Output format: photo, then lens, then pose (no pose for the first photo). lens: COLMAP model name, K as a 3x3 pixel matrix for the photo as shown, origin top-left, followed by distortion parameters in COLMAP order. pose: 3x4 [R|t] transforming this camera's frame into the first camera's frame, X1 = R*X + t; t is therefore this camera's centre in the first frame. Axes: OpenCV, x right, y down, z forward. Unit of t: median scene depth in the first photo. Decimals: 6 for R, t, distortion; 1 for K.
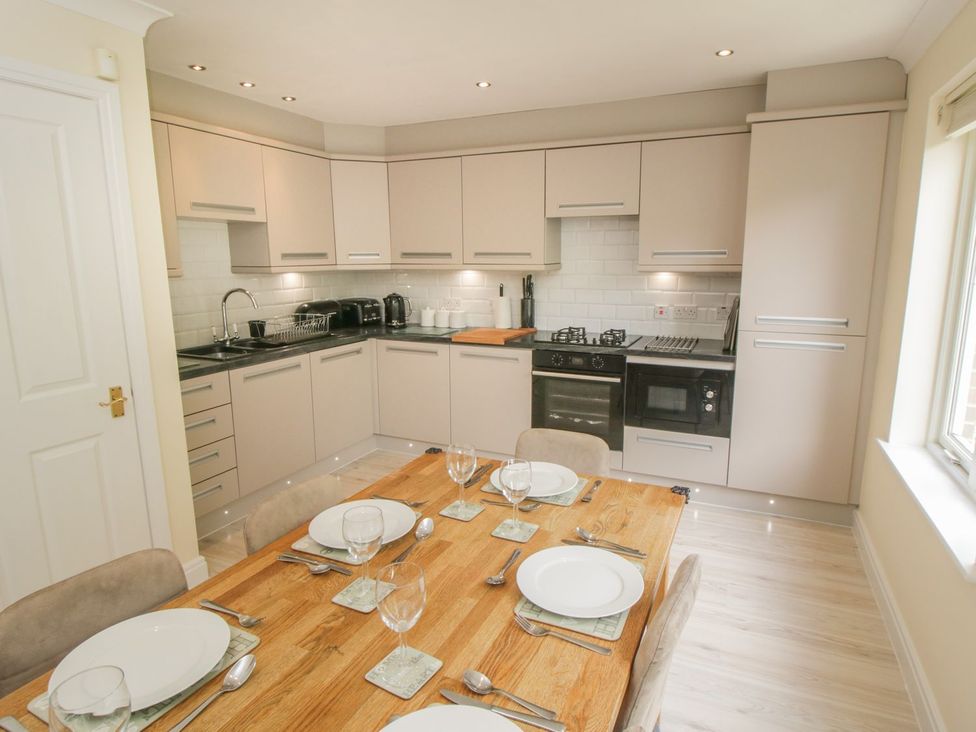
lens RADIAL K [[572.4, 0, 488.5], [0, 572.4, 361.5], [0, 0, 1]] dist [-0.002658, -0.000986]
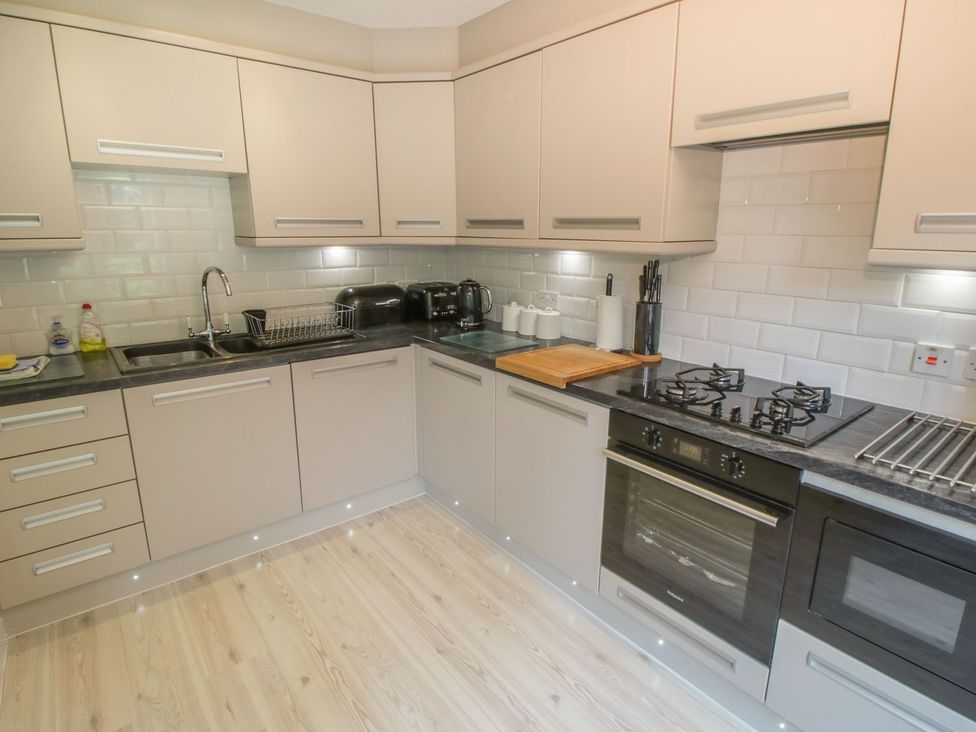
lens RADIAL K [[537.2, 0, 490.2], [0, 537.2, 363.1], [0, 0, 1]] dist [-0.006190, -0.002527]
pose [[0.901537, 0.115069, -0.417120, 0.154548], [-0.089083, 0.992699, 0.081313, -0.079373], [0.423432, -0.036149, 0.905207, 0.449061]]
